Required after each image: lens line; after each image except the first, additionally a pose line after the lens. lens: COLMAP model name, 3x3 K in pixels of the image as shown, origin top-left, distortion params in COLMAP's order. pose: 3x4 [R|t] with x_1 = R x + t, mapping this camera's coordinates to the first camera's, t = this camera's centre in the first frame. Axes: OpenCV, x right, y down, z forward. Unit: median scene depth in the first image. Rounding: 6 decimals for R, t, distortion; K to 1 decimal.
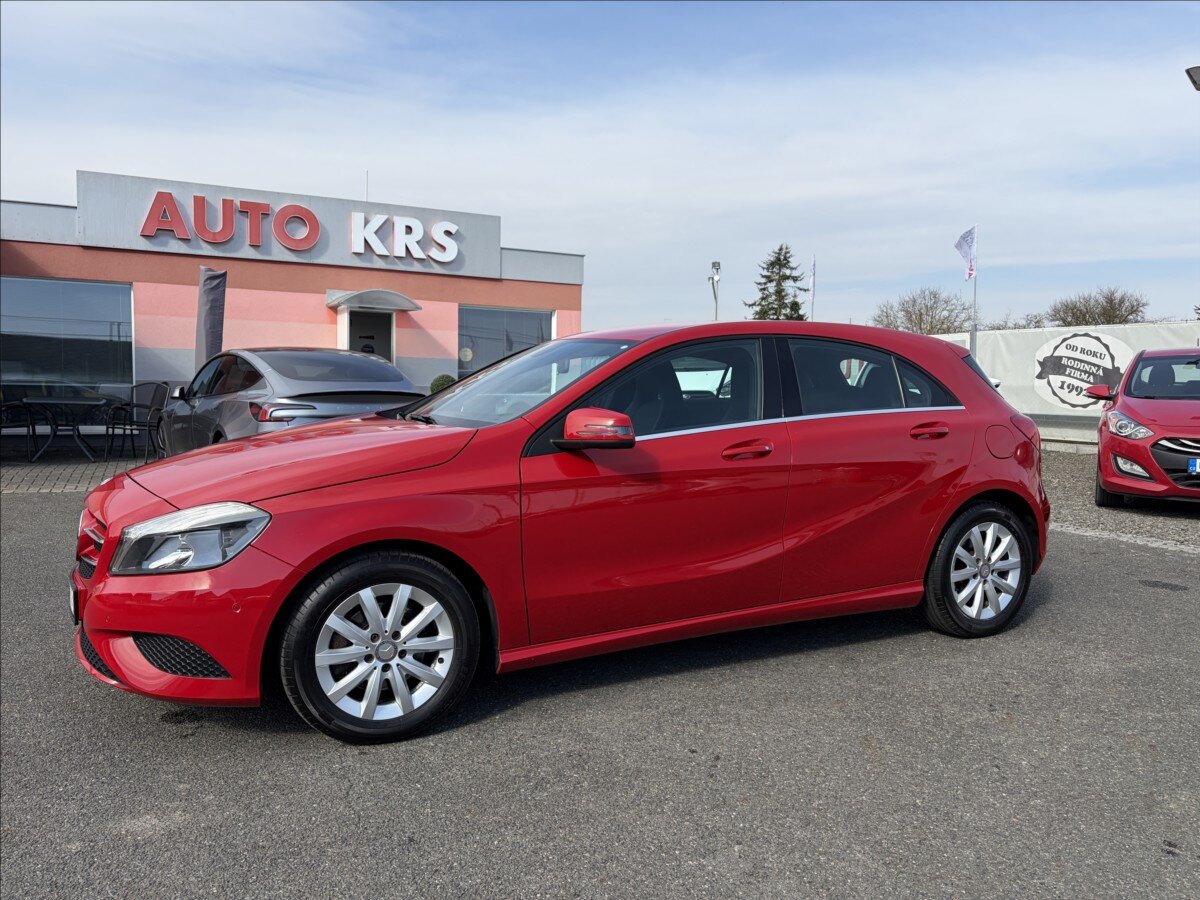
lens RADIAL K [[902.3, 0, 596.6], [0, 902.3, 452.5], [0, 0, 1]] dist [0.046008, -0.044545]
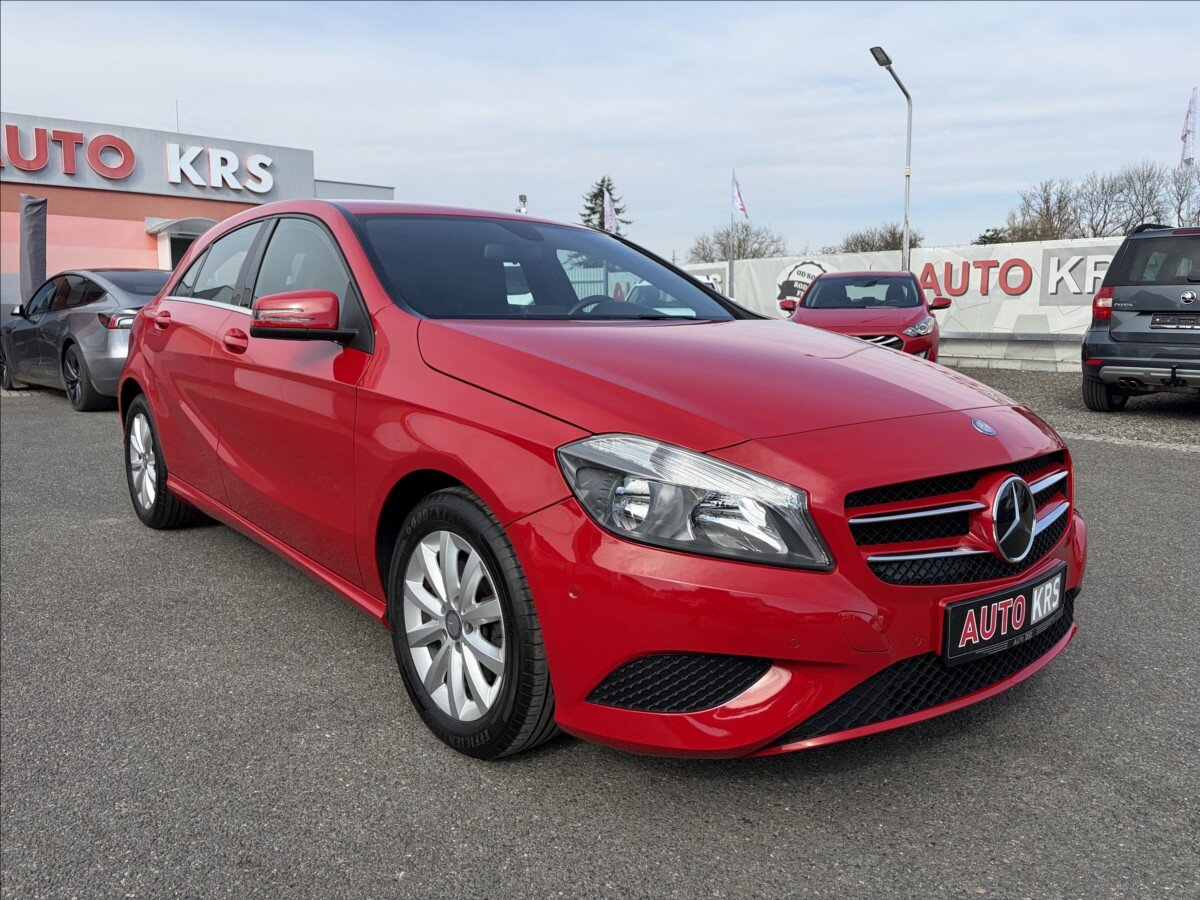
lens RADIAL K [[902.3, 0, 594.9], [0, 902.3, 449.8], [0, 0, 1]] dist [0.046008, -0.044545]
pose [[0.983814, -0.033871, 0.175963, 0.023613], [0.021384, 0.997148, 0.072381, 0.026164], [-0.177912, -0.067447, 0.981732, -0.159799]]
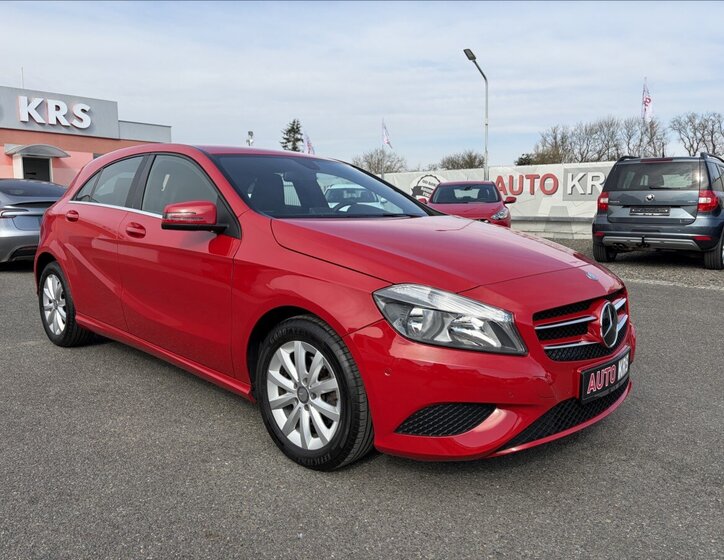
lens RADIAL K [[561.6, 0, 360.5], [0, 561.6, 281.8], [0, 0, 1]] dist [0.045420, -0.041274]
pose [[0.953464, -0.051108, 0.297143, -0.004918], [0.033618, 0.997404, 0.063678, 0.023168], [-0.299626, -0.050725, 0.952707, -0.168253]]
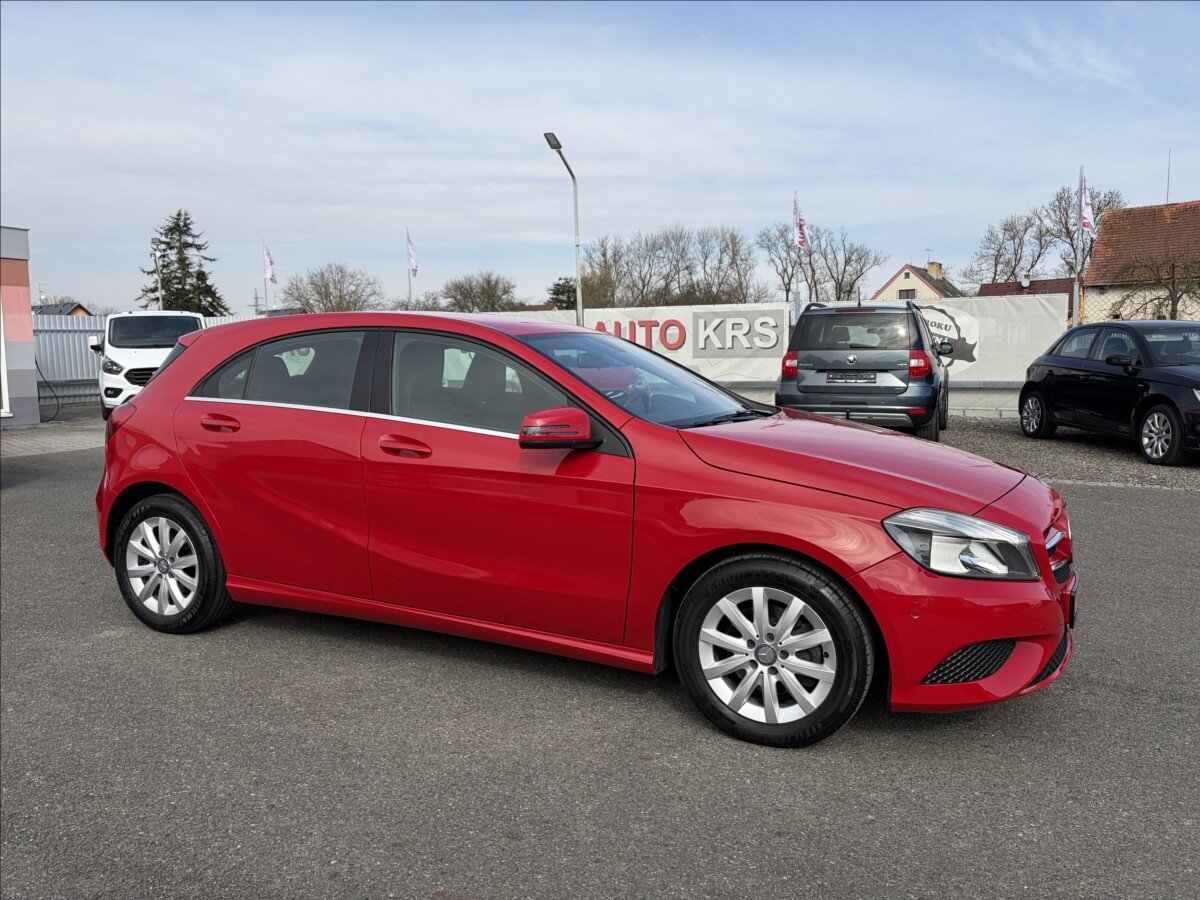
lens RADIAL K [[902.3, 0, 589.5], [0, 902.3, 448.7], [0, 0, 1]] dist [0.046008, -0.044545]
pose [[0.811917, -0.080422, 0.578206, -0.122631], [0.064411, 0.996759, 0.048192, 0.006149], [-0.580208, -0.001885, 0.814466, -0.154724]]
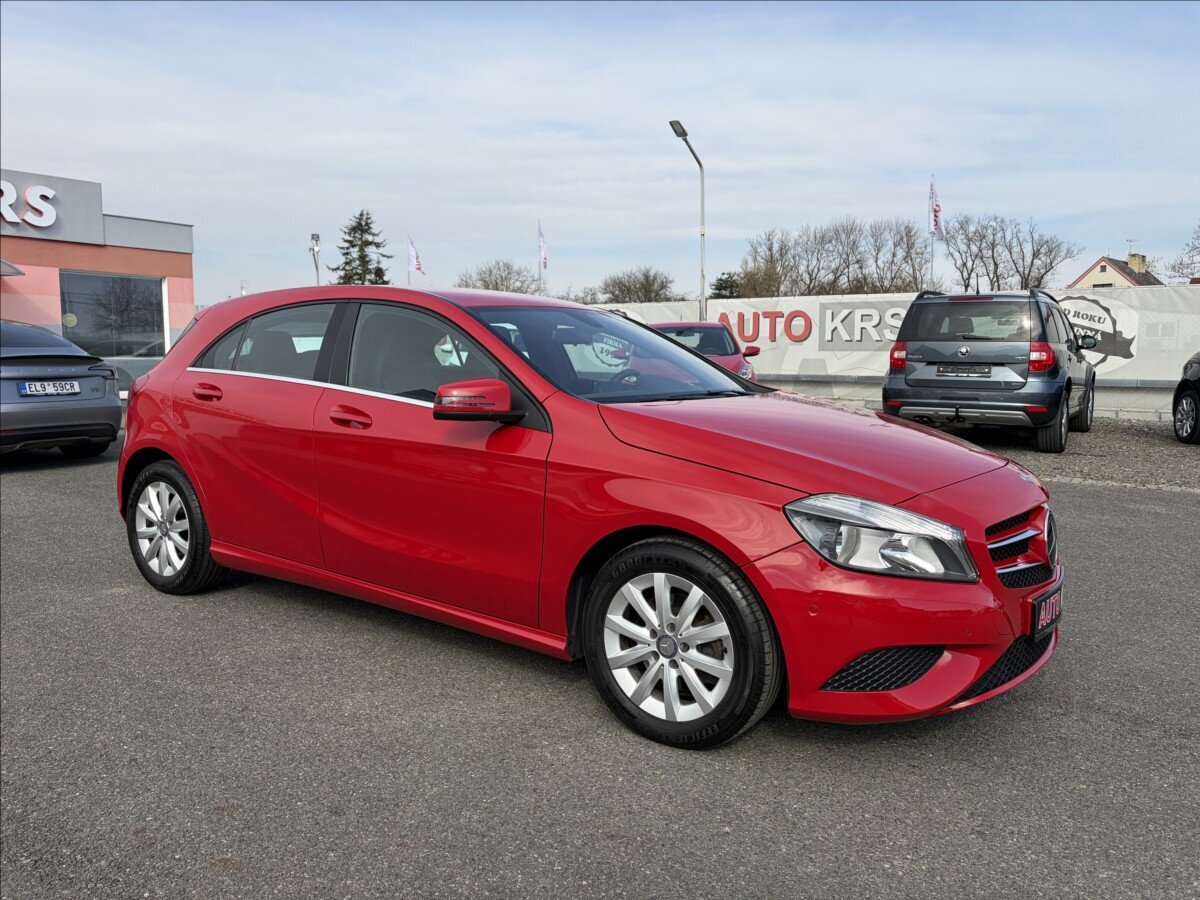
lens RADIAL K [[902.3, 0, 597.6], [0, 902.3, 452.6], [0, 0, 1]] dist [0.046008, -0.044545]
pose [[0.900437, -0.057912, 0.431113, -0.067667], [0.041519, 0.998015, 0.047347, 0.014862], [-0.433000, -0.024734, 0.901055, -0.175077]]
